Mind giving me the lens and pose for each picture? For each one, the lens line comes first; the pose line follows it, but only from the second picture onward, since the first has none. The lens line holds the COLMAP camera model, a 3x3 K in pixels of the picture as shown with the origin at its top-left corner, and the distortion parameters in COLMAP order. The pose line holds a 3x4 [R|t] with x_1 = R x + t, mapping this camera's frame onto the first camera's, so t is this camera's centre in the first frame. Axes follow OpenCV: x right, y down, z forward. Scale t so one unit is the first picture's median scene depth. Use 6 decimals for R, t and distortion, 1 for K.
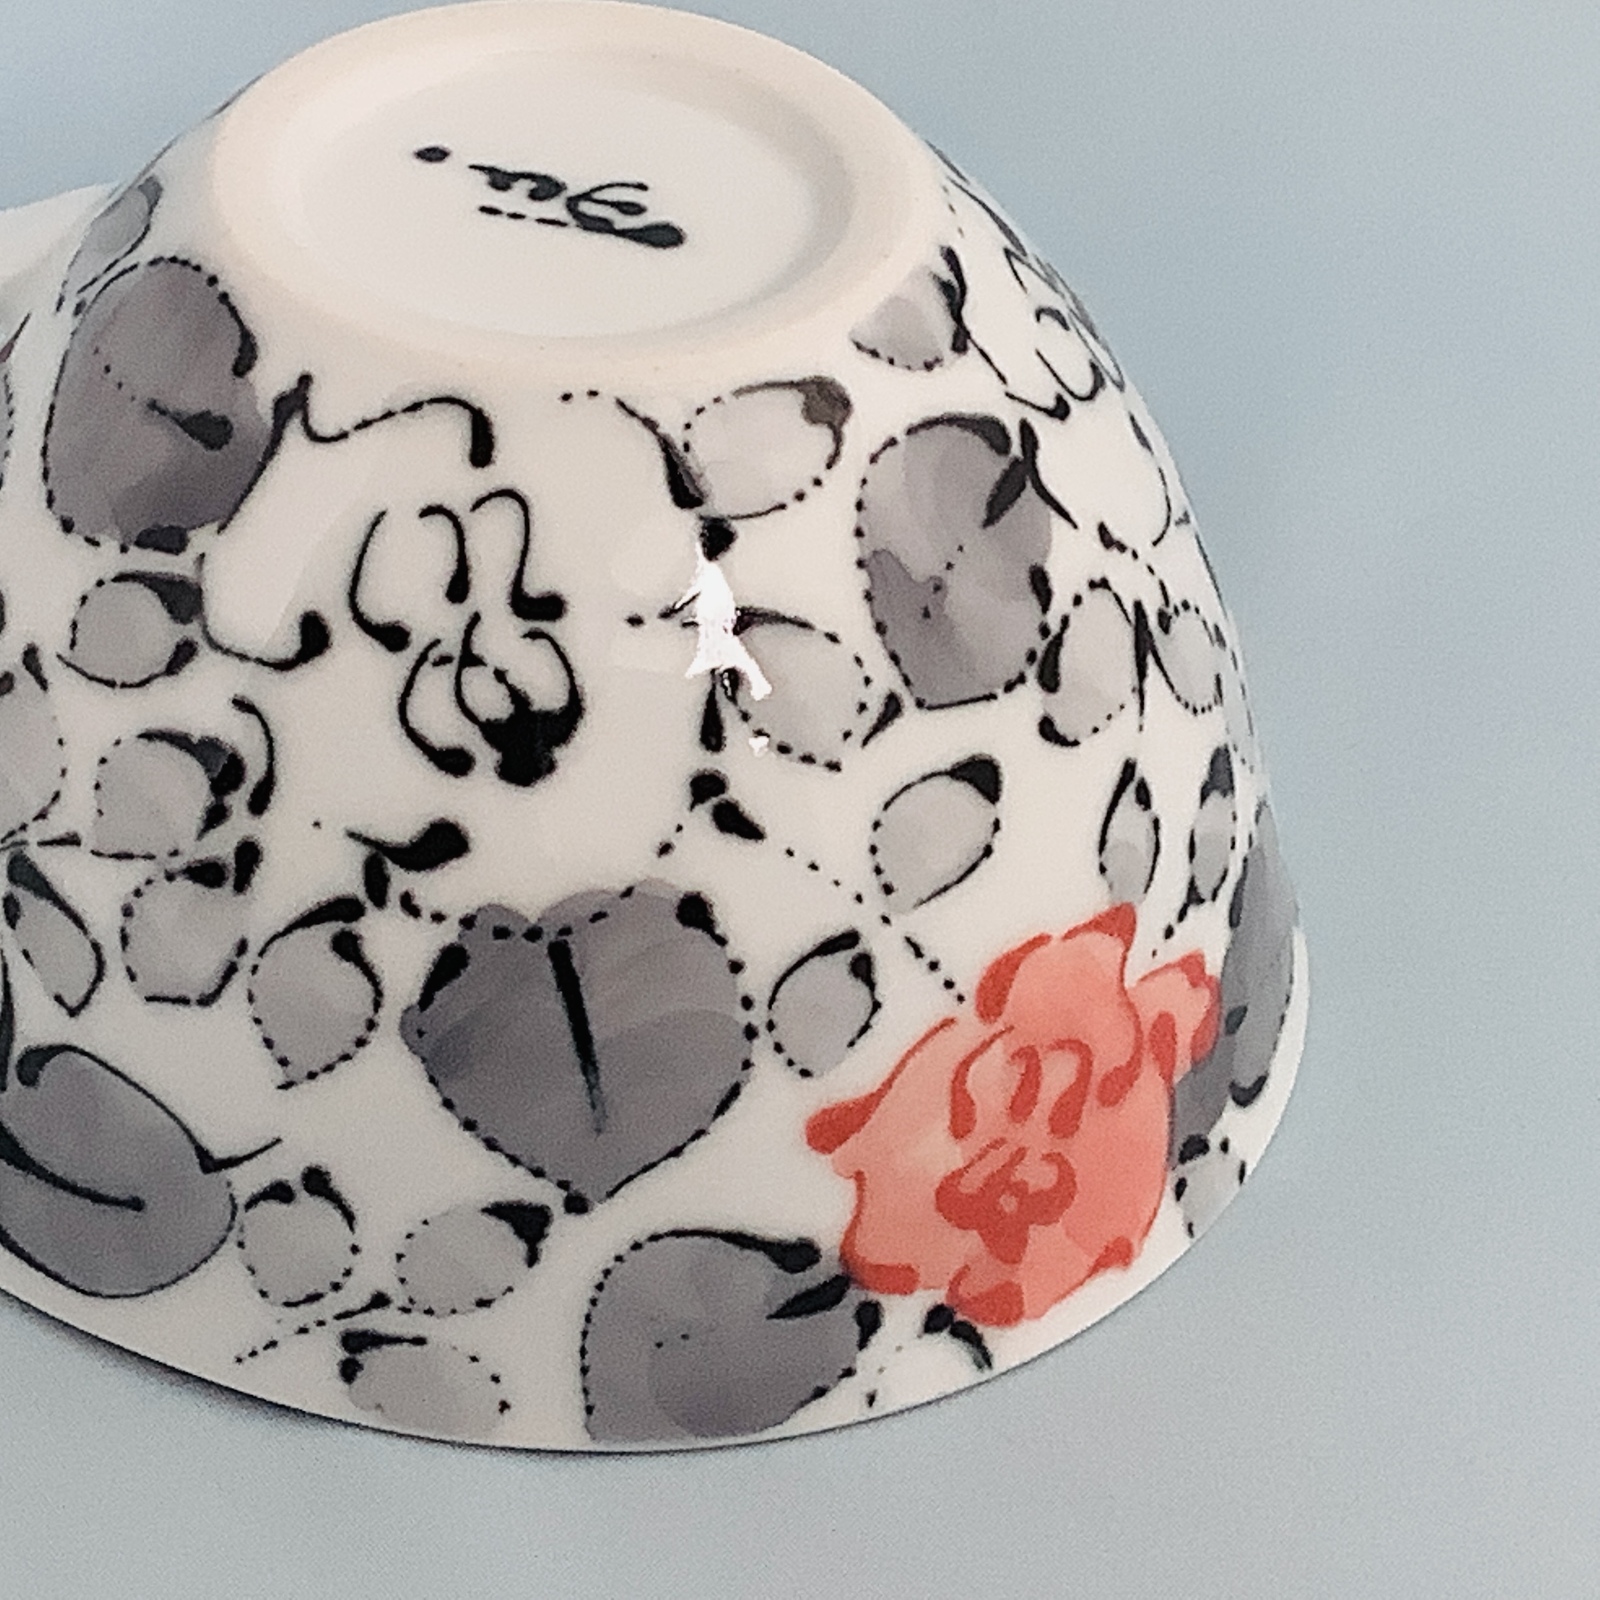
lens RADIAL K [[5086.8, 0, 800.0], [0, 5086.8, 800.0], [0, 0, 1]] dist [-0.176609, 3.274566]
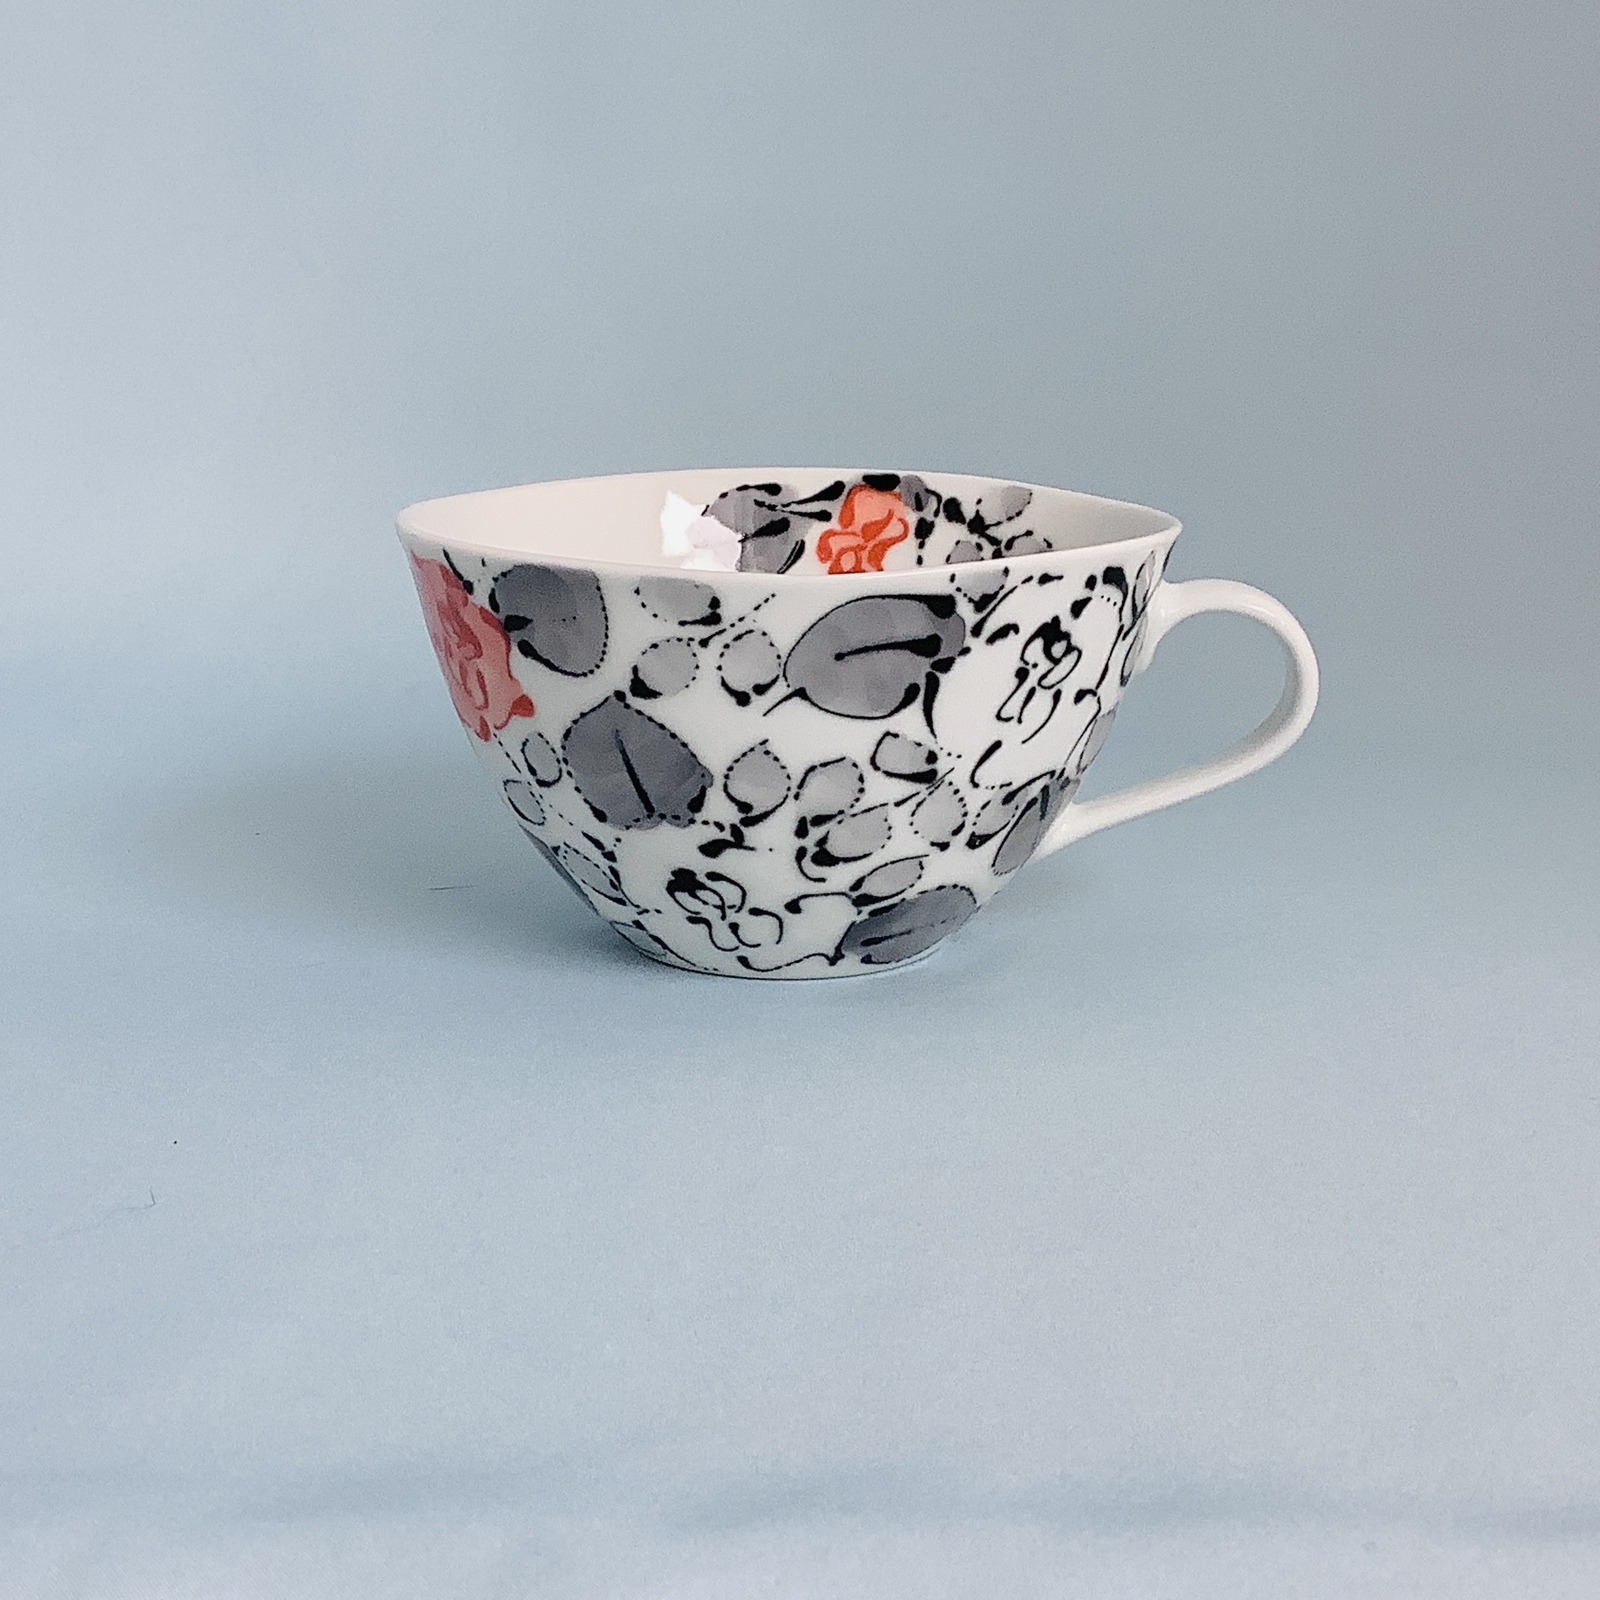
lens RADIAL K [[2883.3, 0, 800.0], [0, 2883.3, 800.0], [0, 0, 1]] dist [-0.047725, -0.005607]
pose [[-0.930932, -0.036467, 0.363367, -0.540955], [-0.256804, -0.642068, -0.722357, 0.882734], [0.259649, -0.765780, 0.588357, 0.299713]]
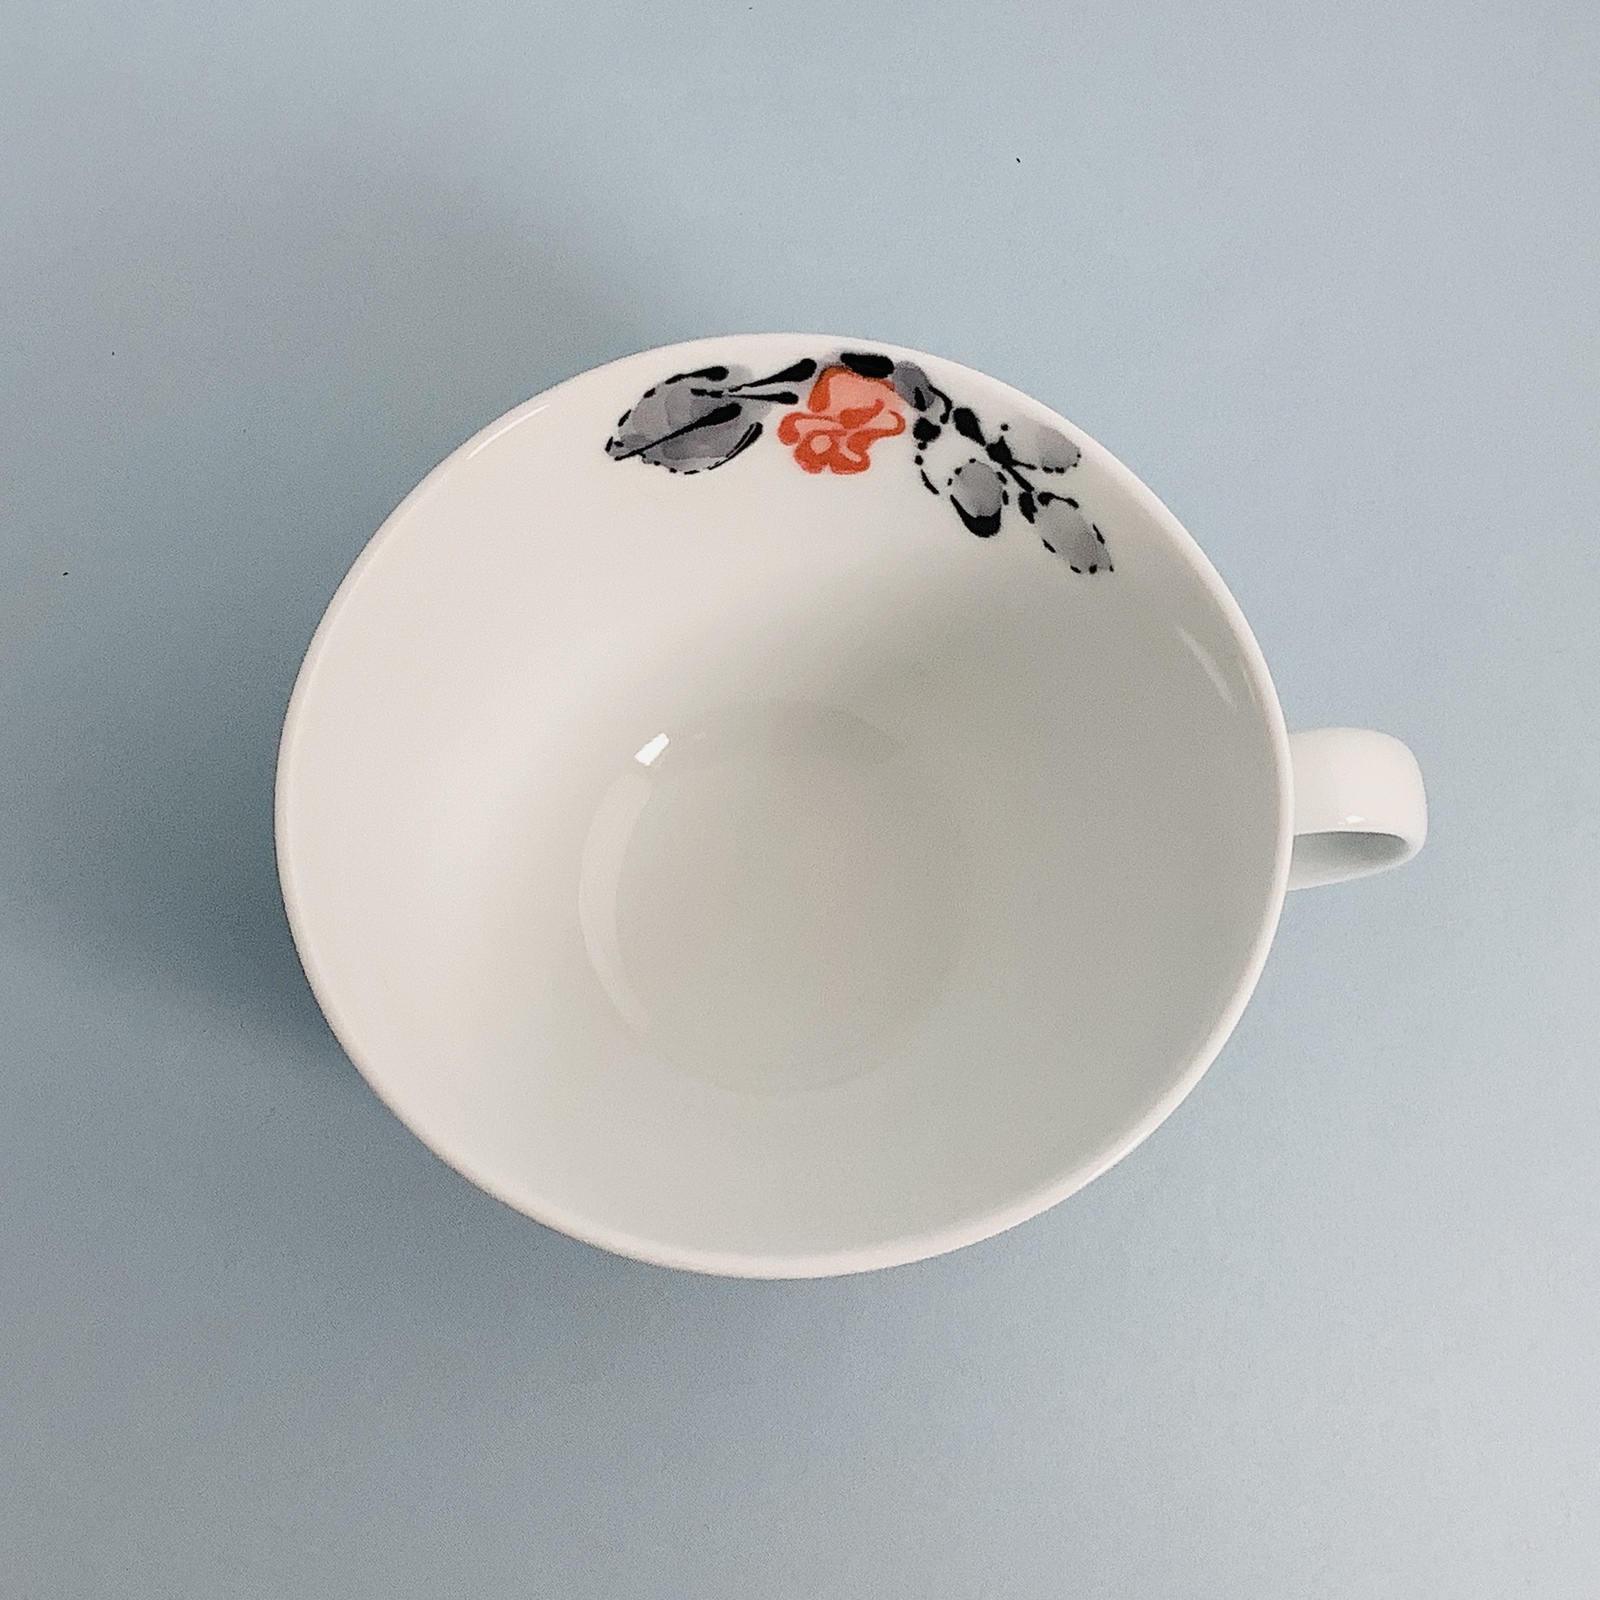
lens RADIAL K [[2883.3, 0, 800.0], [0, 2883.3, 800.0], [0, 0, 1]] dist [-0.047725, -0.005607]
pose [[-0.965570, -0.242486, 0.094207, -0.158118], [-0.170657, 0.317112, -0.932908, 0.956682], [0.196343, -0.916865, -0.347575, 1.504106]]
